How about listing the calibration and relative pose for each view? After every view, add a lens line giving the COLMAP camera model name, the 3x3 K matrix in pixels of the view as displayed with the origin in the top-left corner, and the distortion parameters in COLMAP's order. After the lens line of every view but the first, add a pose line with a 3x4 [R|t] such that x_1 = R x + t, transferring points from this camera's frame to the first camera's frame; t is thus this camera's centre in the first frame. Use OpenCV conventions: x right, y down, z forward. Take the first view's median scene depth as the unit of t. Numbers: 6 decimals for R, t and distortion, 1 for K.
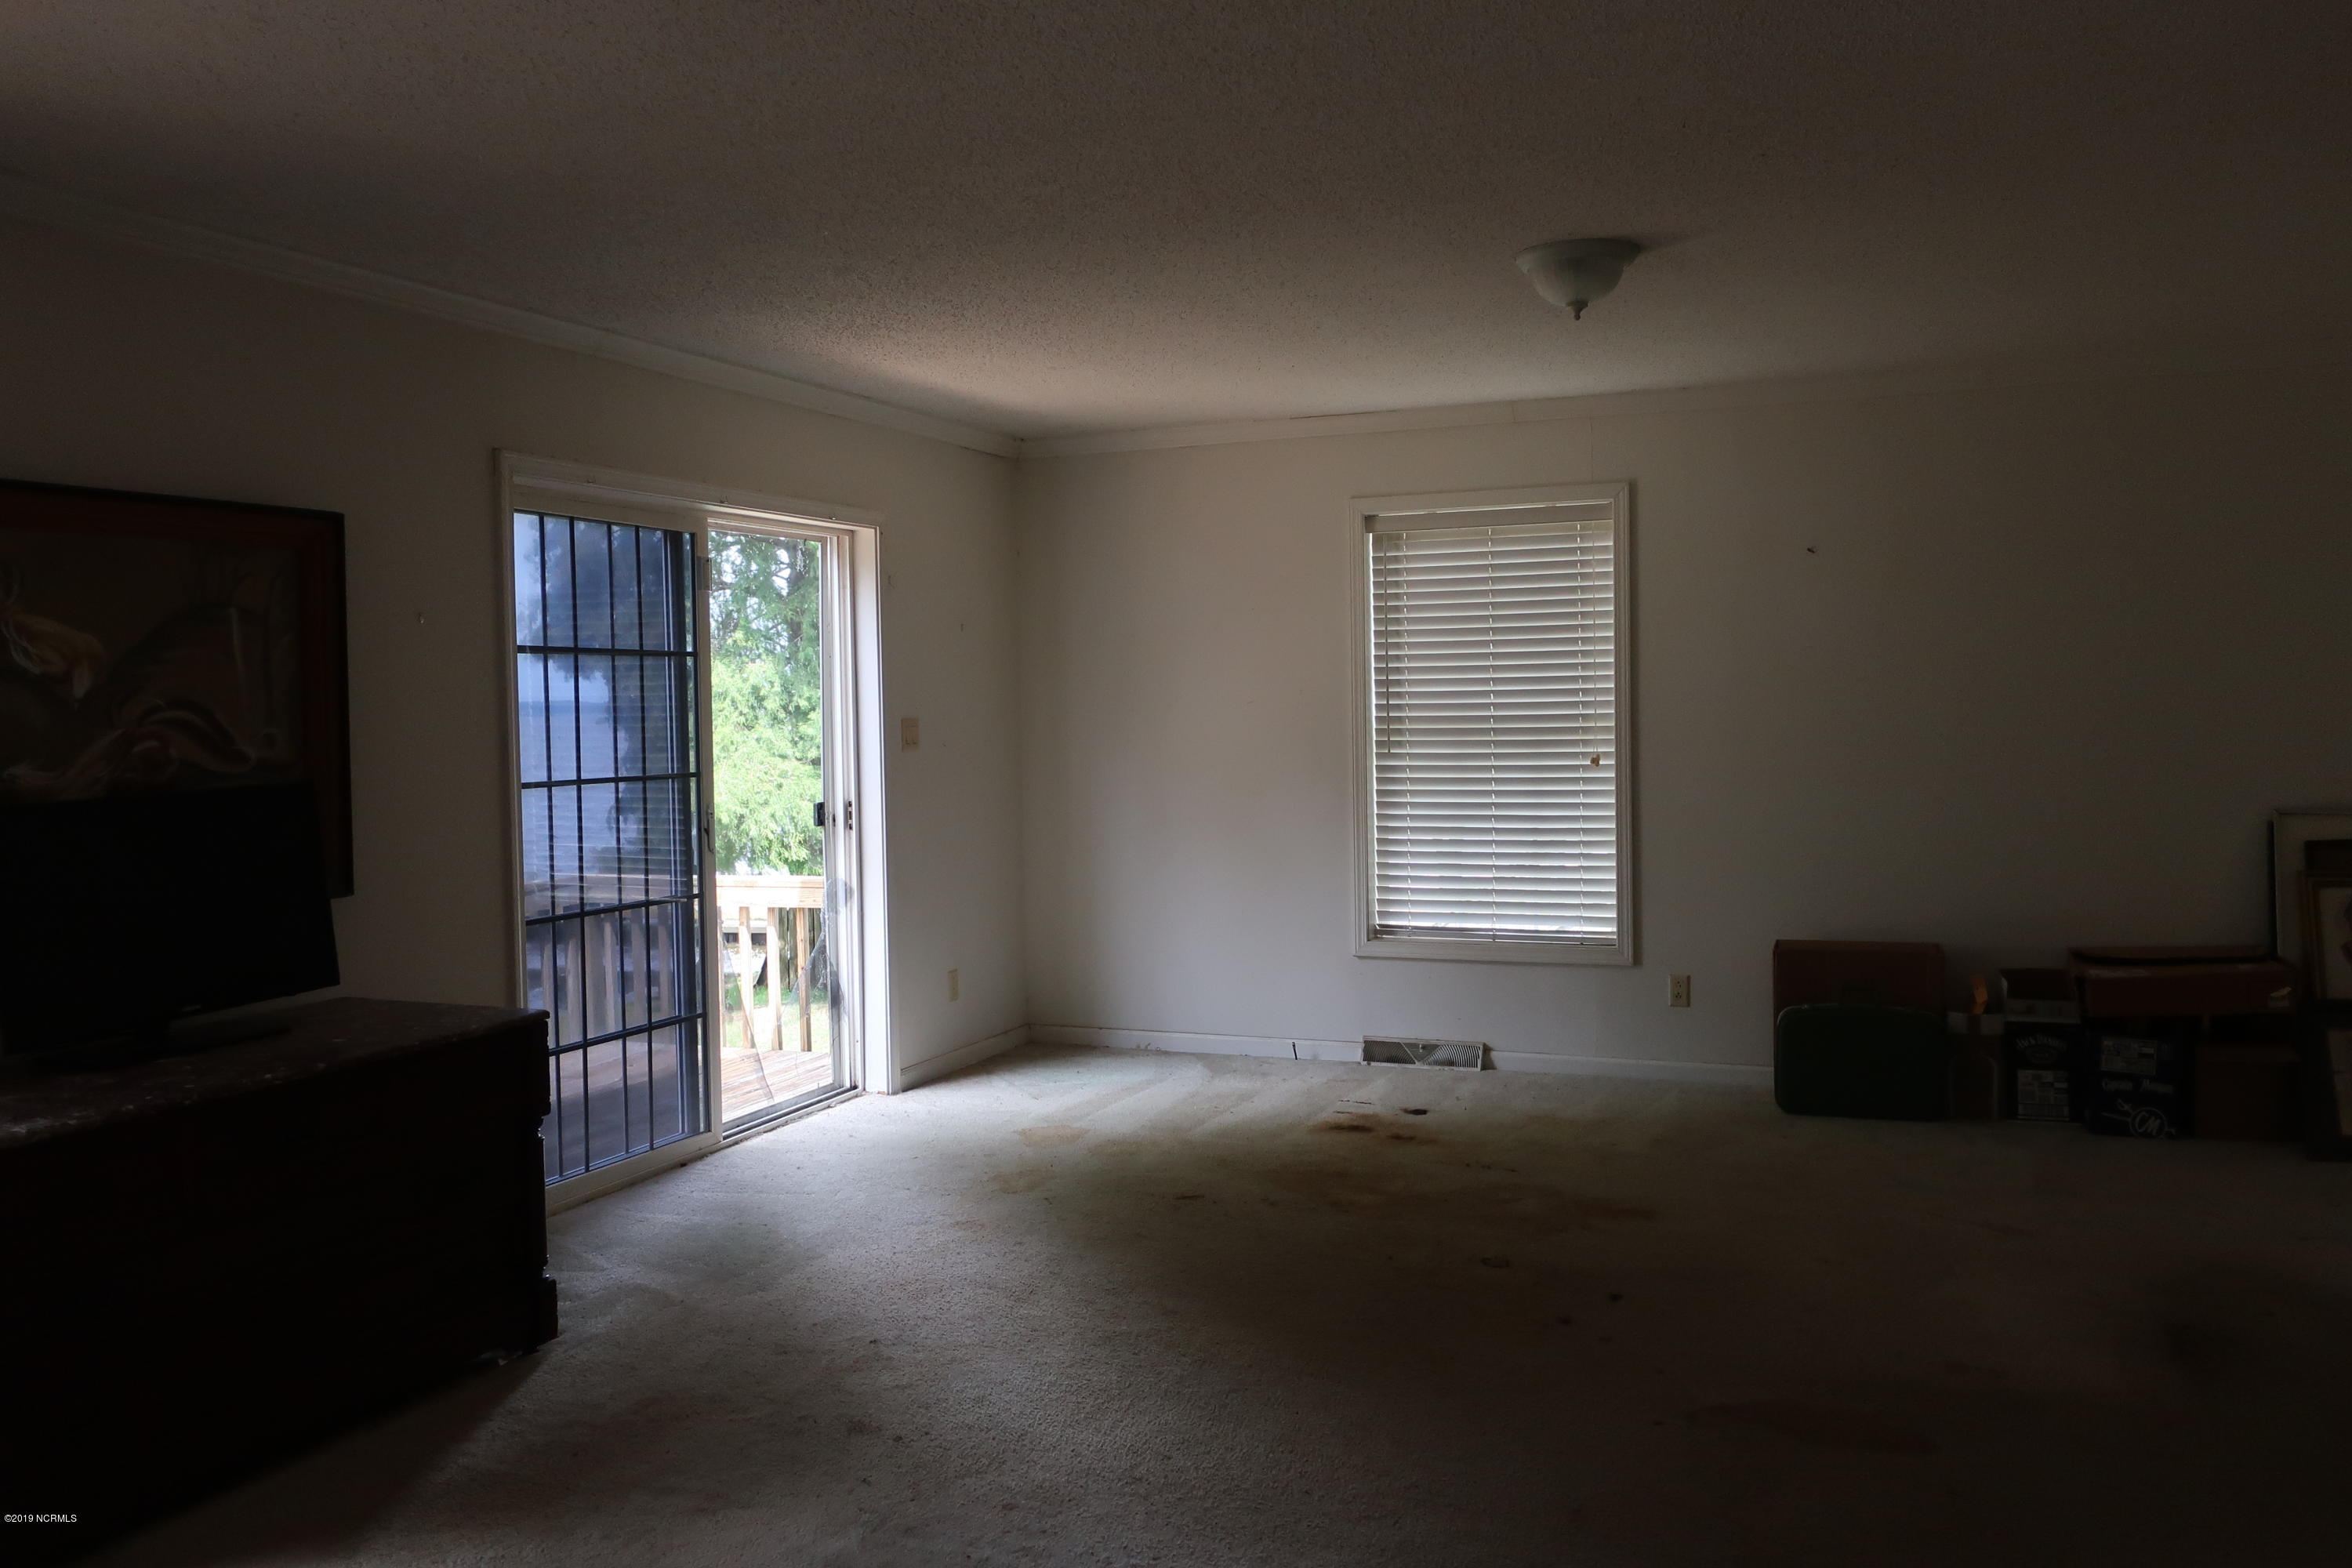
lens RADIAL K [[1863.0, 0, 1176.0], [0, 1863.0, 784.0], [0, 0, 1]] dist [0.000360, 0.001473]
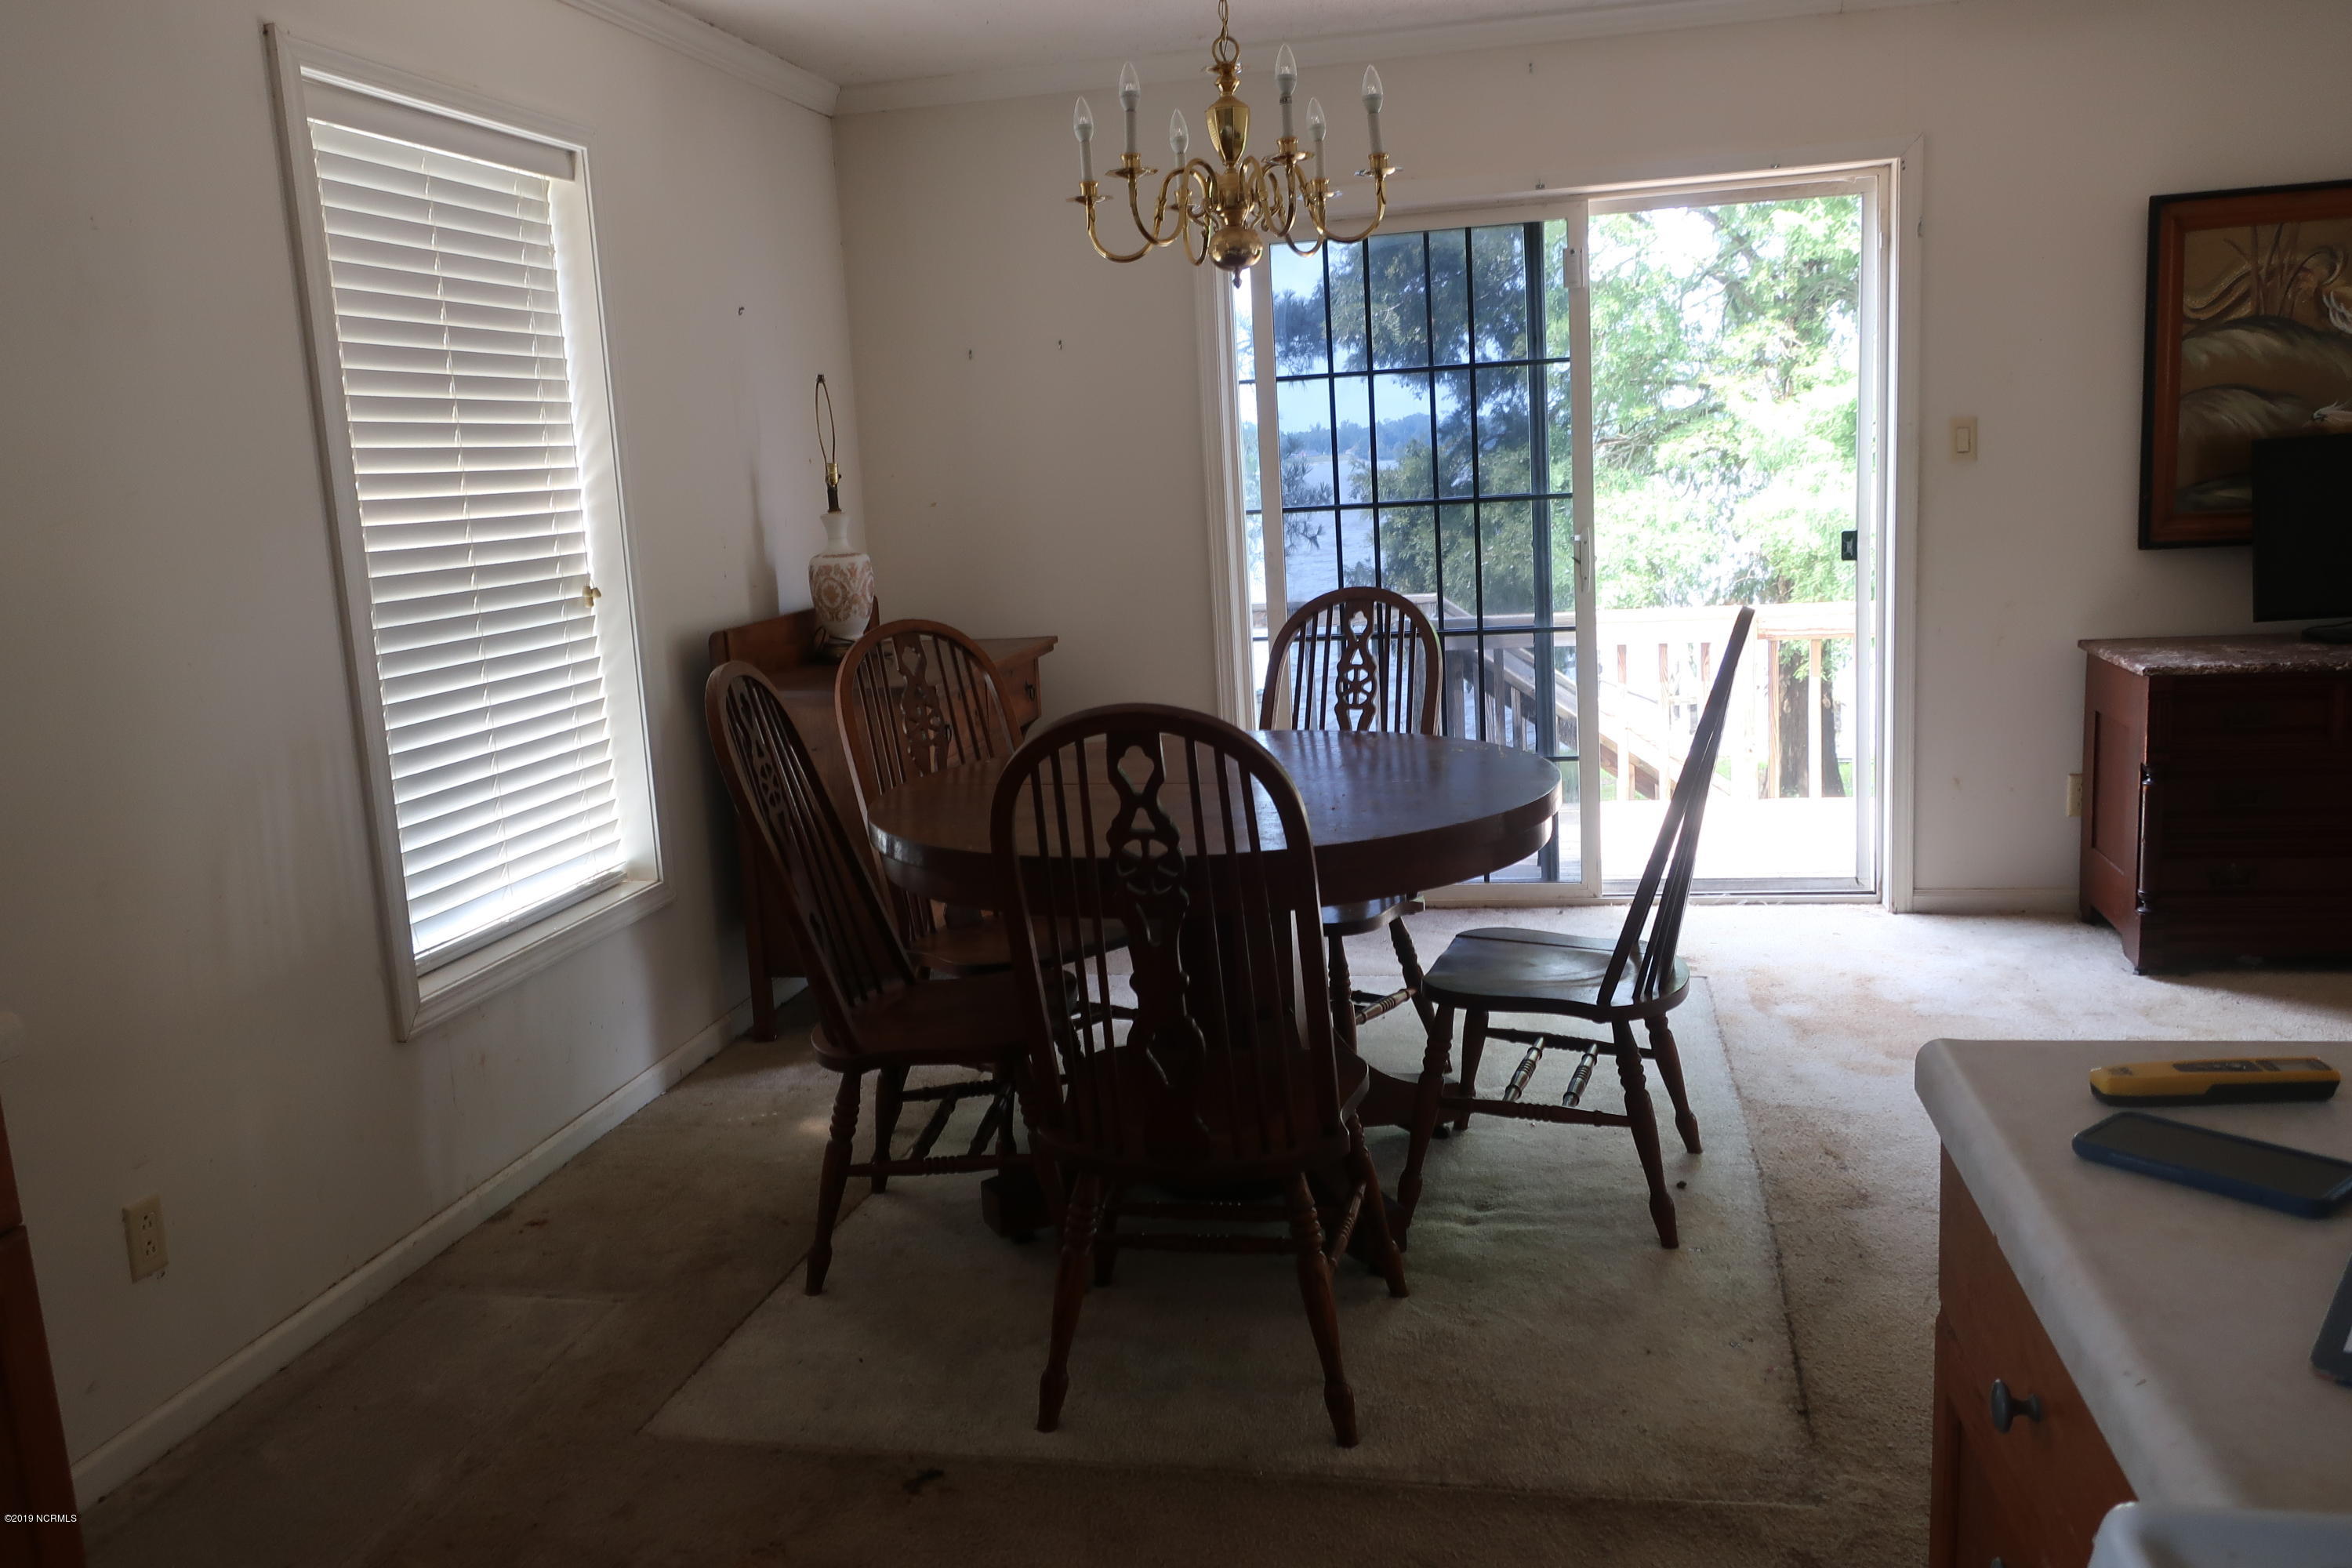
lens RADIAL K [[1863.0, 0, 1176.0], [0, 1863.0, 784.0], [0, 0, 1]] dist [0.000360, 0.001473]
pose [[0.124782, 0.184041, -0.974966, 0.571453], [0.004737, 0.982524, 0.186074, -0.033312], [0.992173, -0.027838, 0.121730, 0.616993]]
